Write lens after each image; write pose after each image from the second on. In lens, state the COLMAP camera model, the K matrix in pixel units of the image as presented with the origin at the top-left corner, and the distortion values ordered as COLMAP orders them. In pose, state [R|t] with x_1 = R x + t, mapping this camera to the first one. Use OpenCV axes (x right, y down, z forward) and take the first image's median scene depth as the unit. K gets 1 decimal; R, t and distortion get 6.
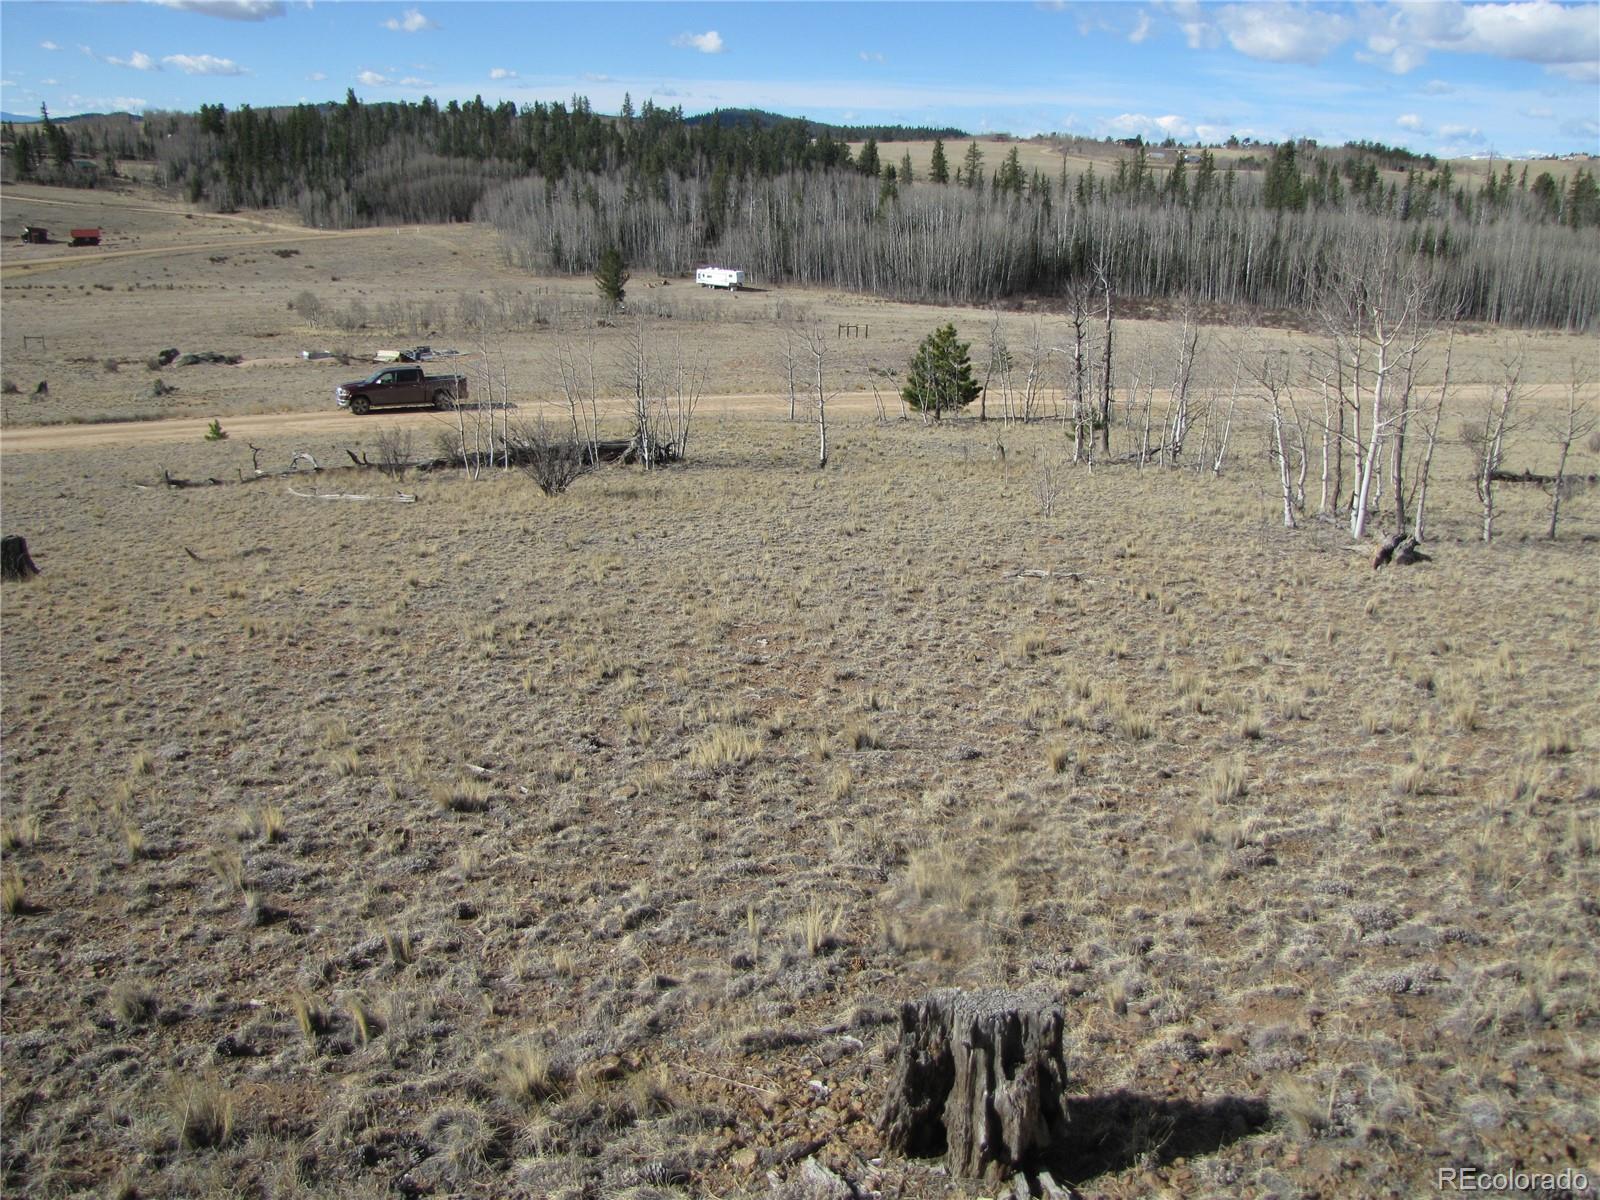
lens RADIAL K [[1334.2, 0, 797.2], [0, 1334.2, 580.9], [0, 0, 1]] dist [-0.180766, 0.151541]
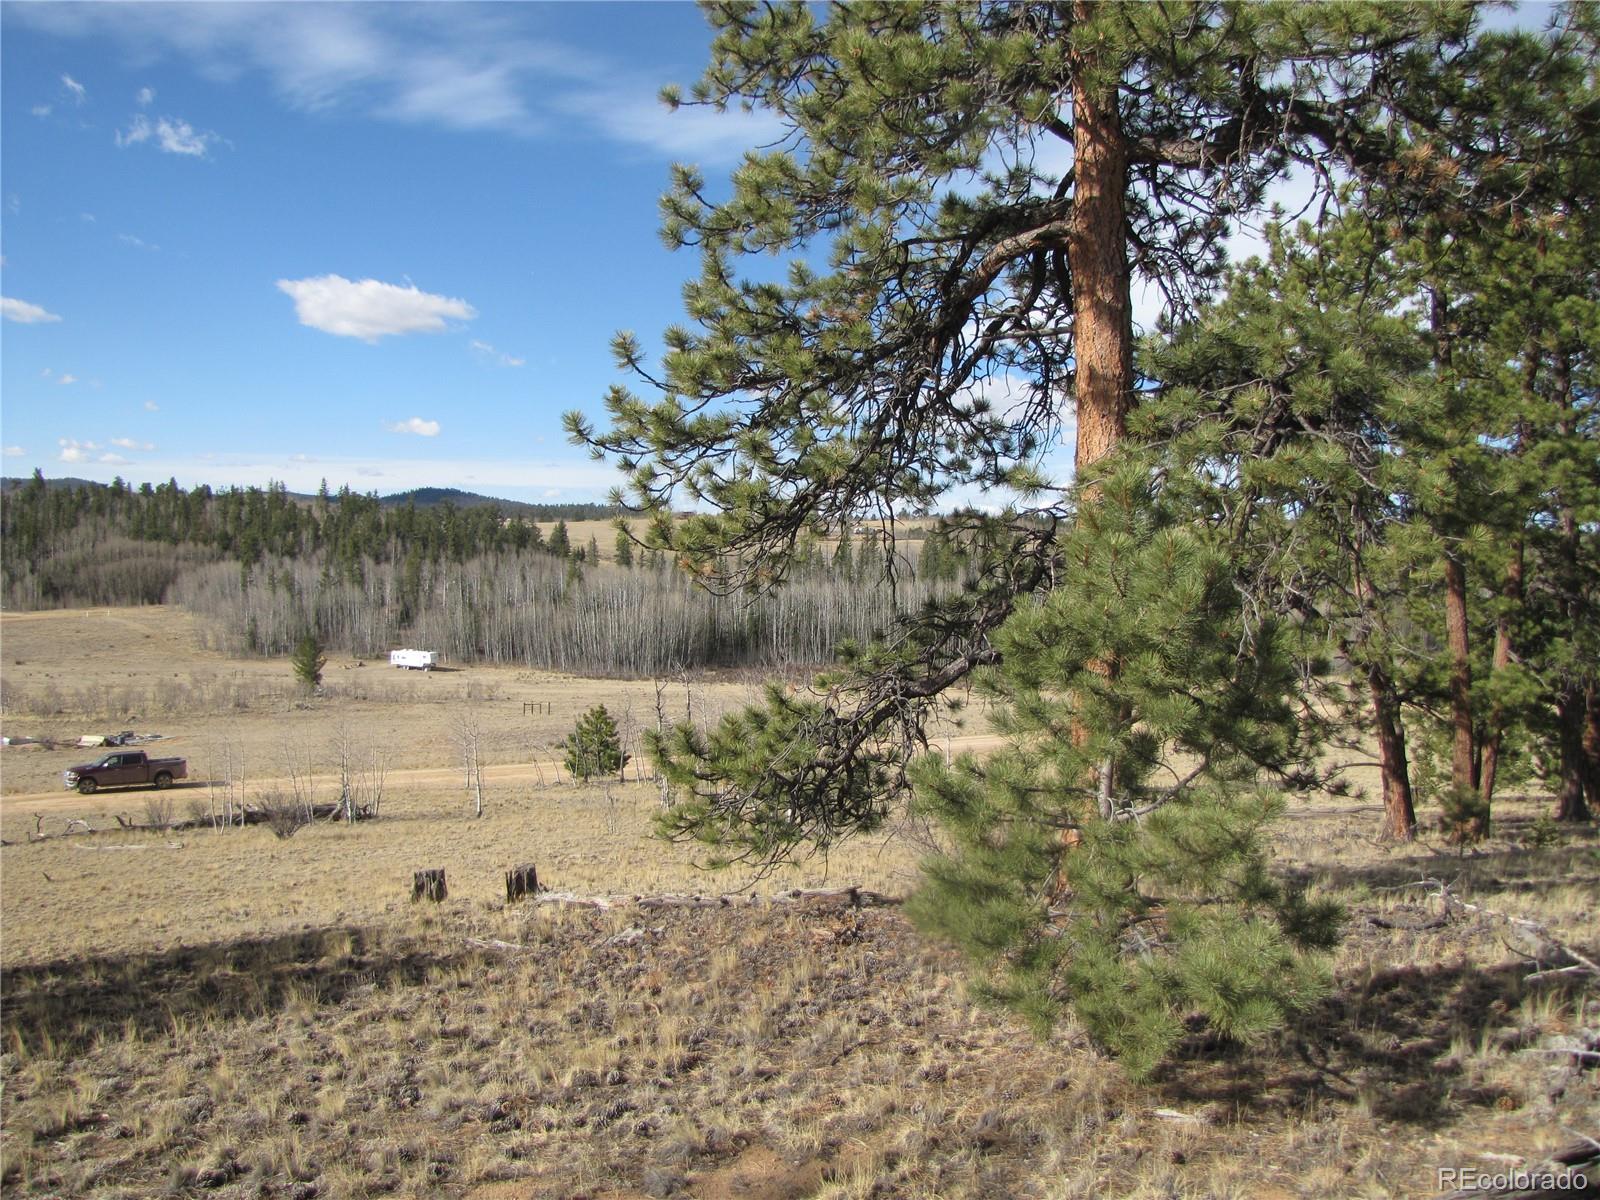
lens RADIAL K [[1334.2, 0, 803.8], [0, 1334.2, 583.4], [0, 0, 1]] dist [-0.180766, 0.151541]
pose [[0.973507, -0.013708, 0.228247, 0.040339], [0.075067, 0.962037, -0.262392, 0.065928], [-0.215986, 0.272574, 0.937578, -0.432730]]
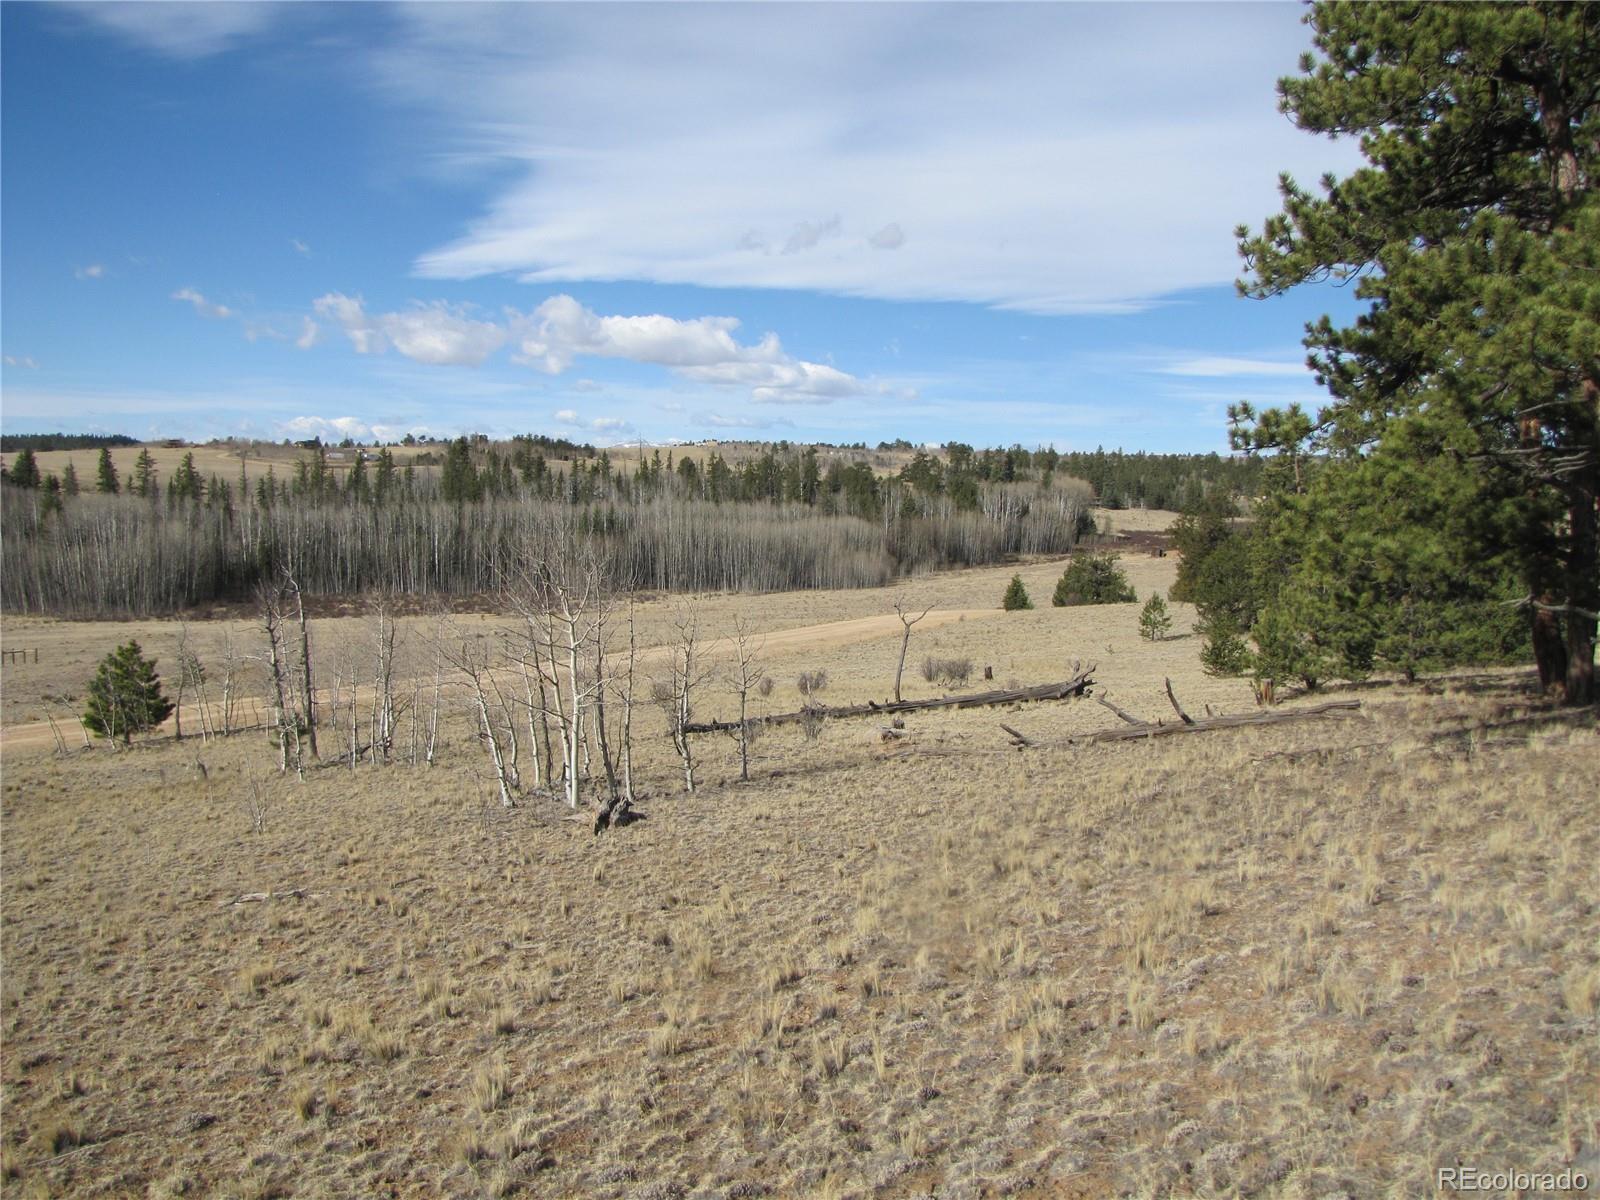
lens RADIAL K [[1334.2, 0, 798.3], [0, 1334.2, 570.4], [0, 0, 1]] dist [-0.180766, 0.151541]
pose [[0.827341, -0.057781, 0.558720, 0.002180], [0.183074, 0.968118, -0.170972, -0.001881], [-0.531028, 0.243739, 0.811542, 0.004610]]
